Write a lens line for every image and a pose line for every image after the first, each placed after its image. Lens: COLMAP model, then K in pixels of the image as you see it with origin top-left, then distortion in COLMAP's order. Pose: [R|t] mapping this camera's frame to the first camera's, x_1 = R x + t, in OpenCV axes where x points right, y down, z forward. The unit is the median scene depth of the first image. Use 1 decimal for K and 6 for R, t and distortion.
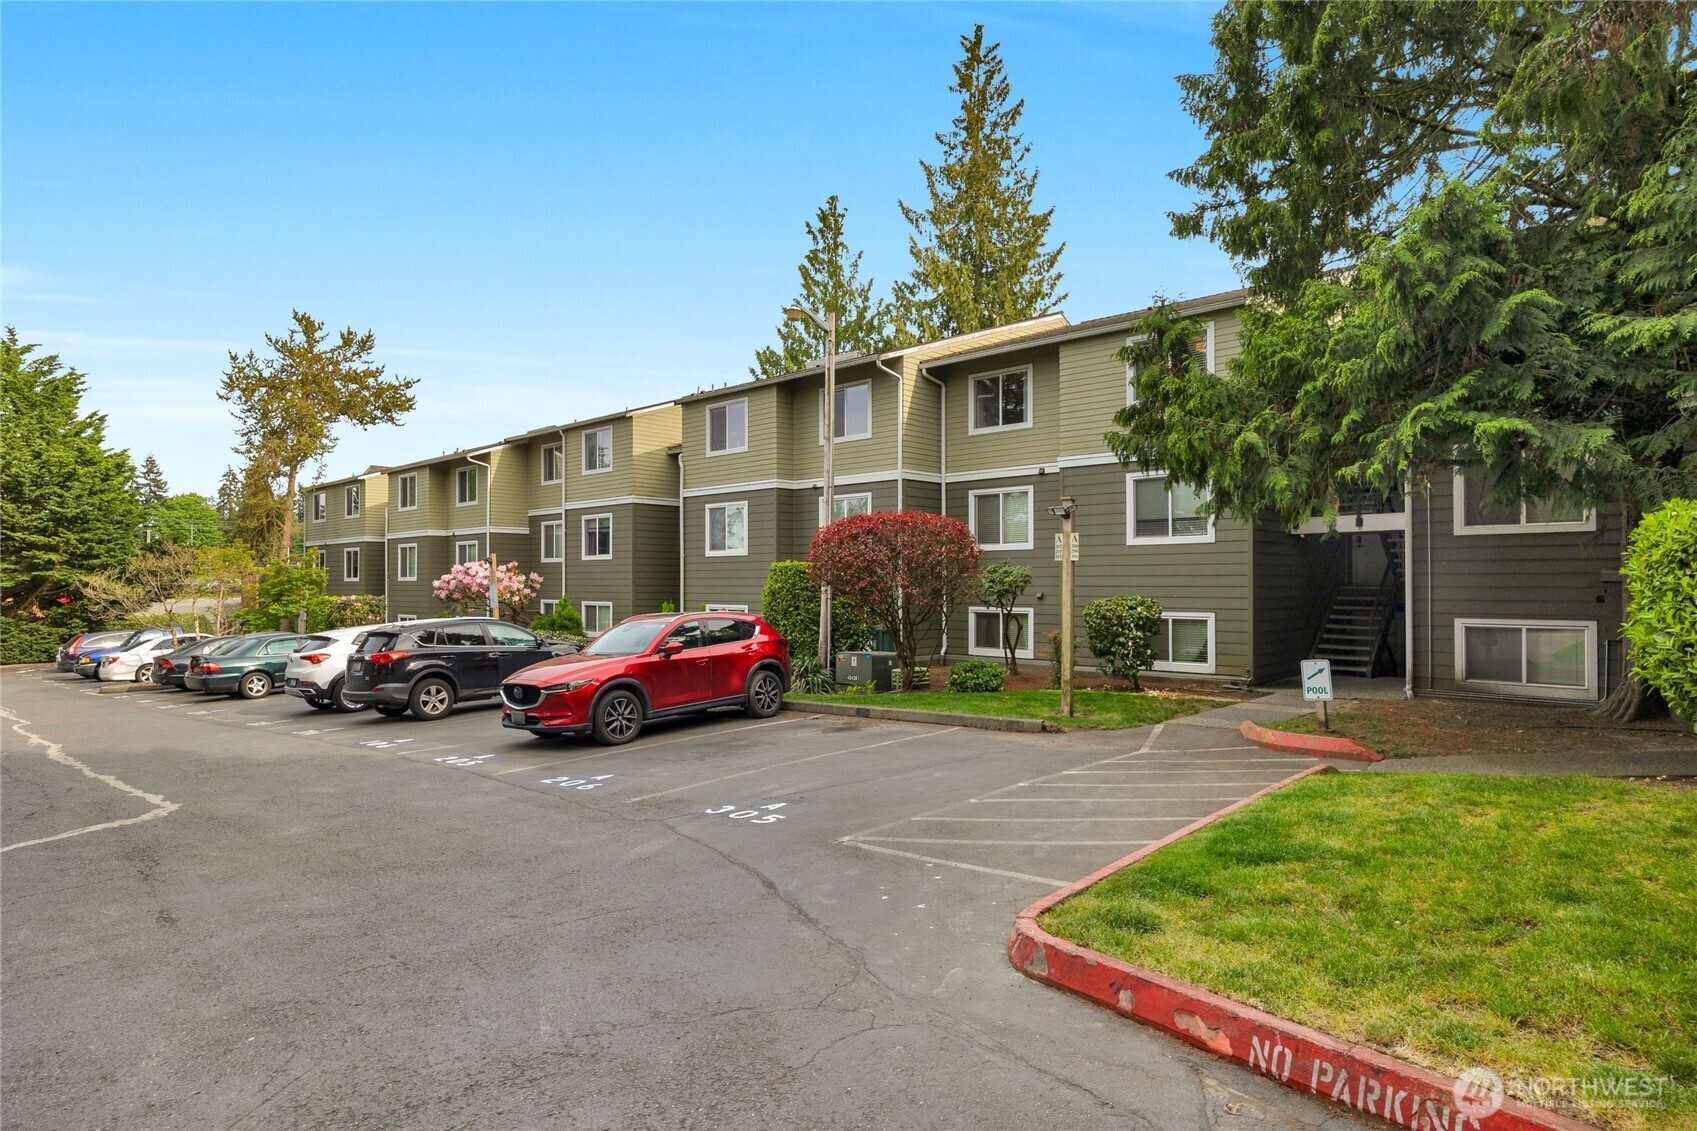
lens RADIAL K [[968.2, 0, 848.5], [0, 968.2, 565.5], [0, 0, 1]] dist [0.000514, -0.000053]
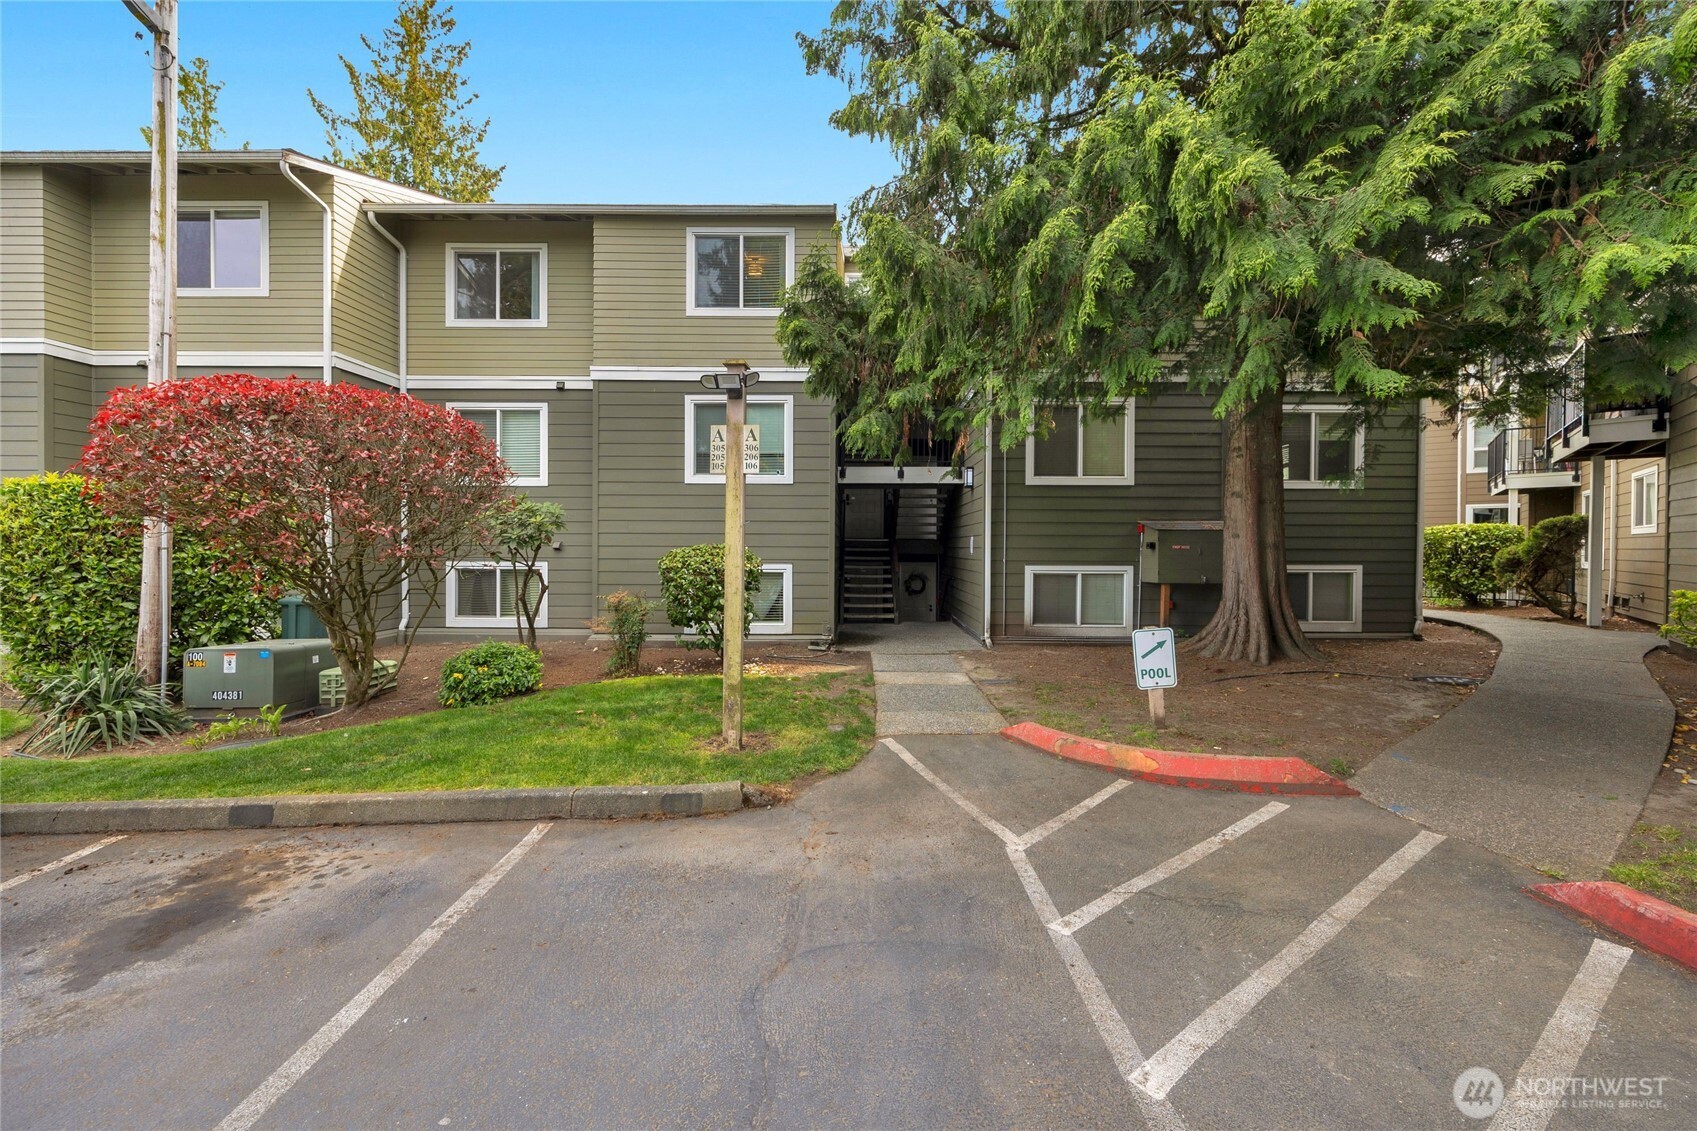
lens RADIAL K [[659.9, 0, 846.9], [0, 659.9, 554.8], [0, 0, 1]] dist [-0.001854, -0.000301]
pose [[0.732421, -0.004480, 0.680838, 0.007755], [-0.016593, 0.999564, 0.024427, 0.022854], [-0.680650, -0.029188, 0.732027, 0.482336]]
